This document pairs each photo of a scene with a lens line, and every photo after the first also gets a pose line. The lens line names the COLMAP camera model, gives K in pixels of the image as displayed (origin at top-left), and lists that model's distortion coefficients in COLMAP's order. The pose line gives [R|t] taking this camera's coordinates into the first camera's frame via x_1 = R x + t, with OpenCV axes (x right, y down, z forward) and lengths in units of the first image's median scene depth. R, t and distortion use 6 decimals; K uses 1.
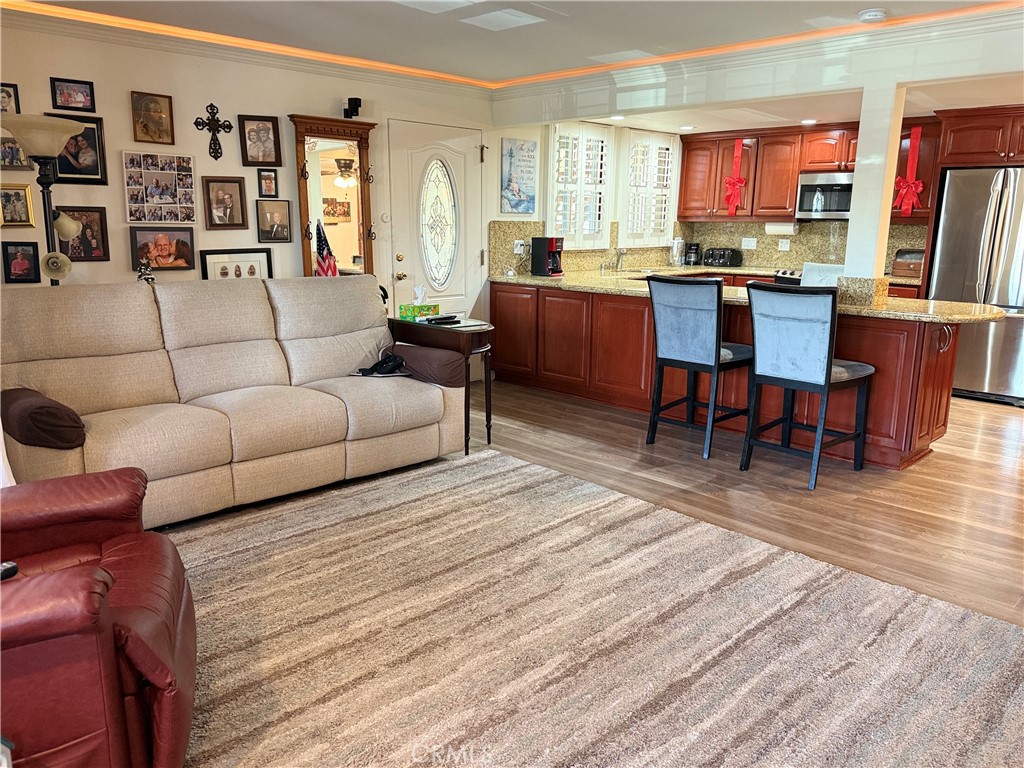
lens RADIAL K [[771.2, 0, 508.3], [0, 771.2, 385.6], [0, 0, 1]] dist [0.082816, -0.088148]
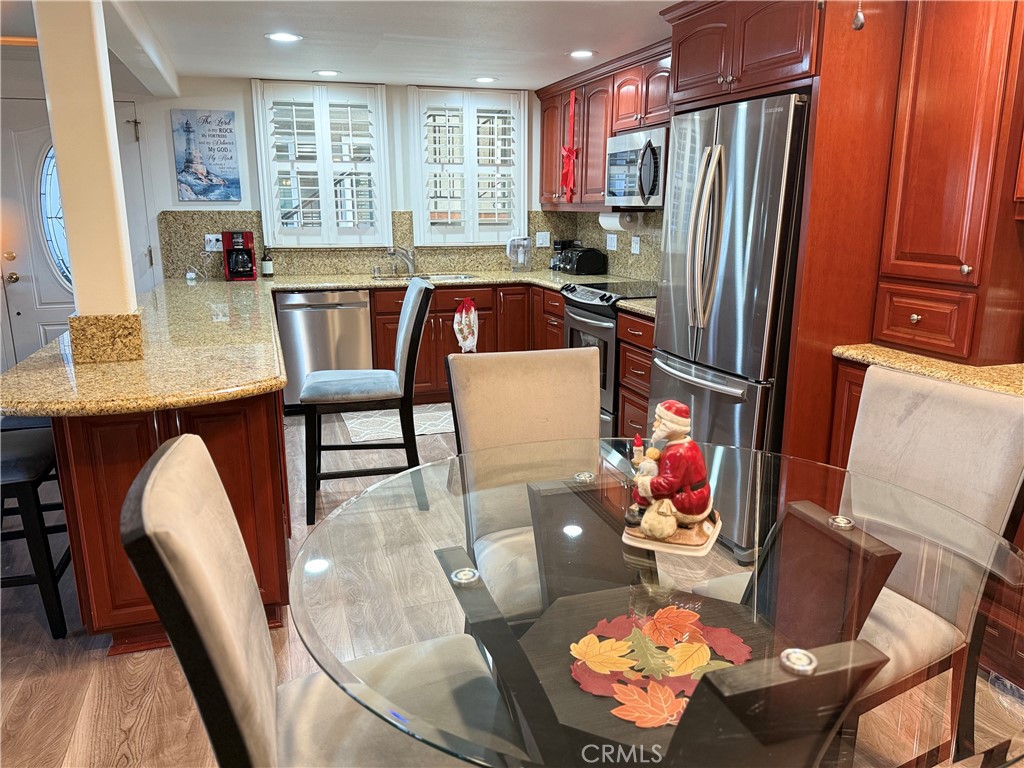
lens RADIAL K [[771.2, 0, 505.3], [0, 771.2, 389.5], [0, 0, 1]] dist [0.082816, -0.088148]
pose [[0.884649, 0.094751, -0.456528, 0.621876], [-0.086770, 0.995485, 0.038468, -0.078415], [0.458112, 0.005582, 0.888877, 0.384205]]
